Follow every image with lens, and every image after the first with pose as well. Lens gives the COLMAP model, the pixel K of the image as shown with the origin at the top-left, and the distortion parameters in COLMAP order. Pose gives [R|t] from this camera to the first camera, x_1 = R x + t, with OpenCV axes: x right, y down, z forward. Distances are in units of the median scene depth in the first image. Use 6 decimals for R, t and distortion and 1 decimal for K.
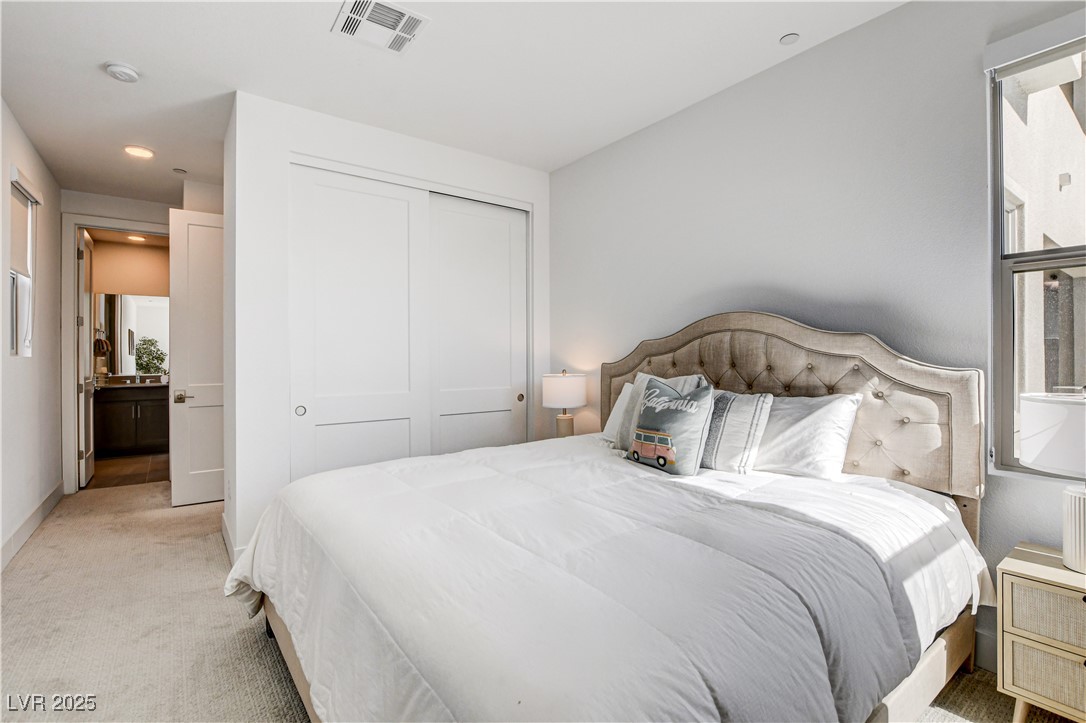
lens RADIAL K [[498.3, 0, 542.0], [0, 498.3, 358.2], [0, 0, 1]] dist [-0.023543, 0.001355]
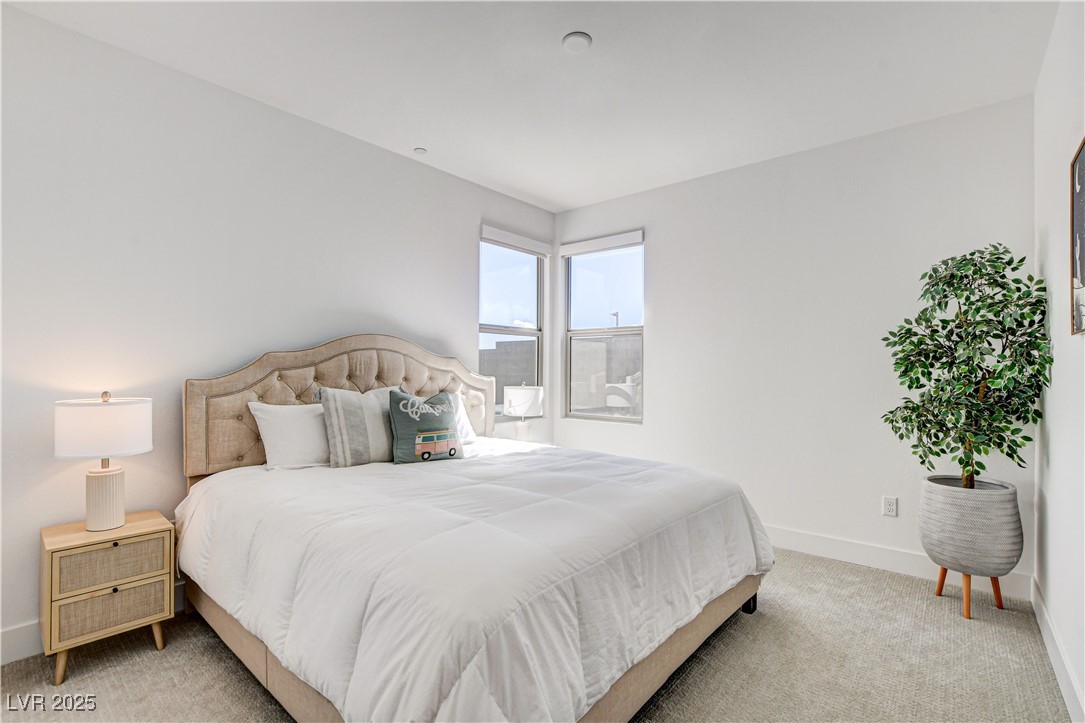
lens RADIAL K [[497.8, 0, 542.8], [0, 497.8, 365.5], [0, 0, 1]] dist [-0.023543, 0.001355]
pose [[-0.227700, 0.011568, 0.973663, -0.950512], [-0.001856, 0.999922, -0.012314, -0.002061], [-0.973730, -0.004611, -0.227661, 0.935930]]
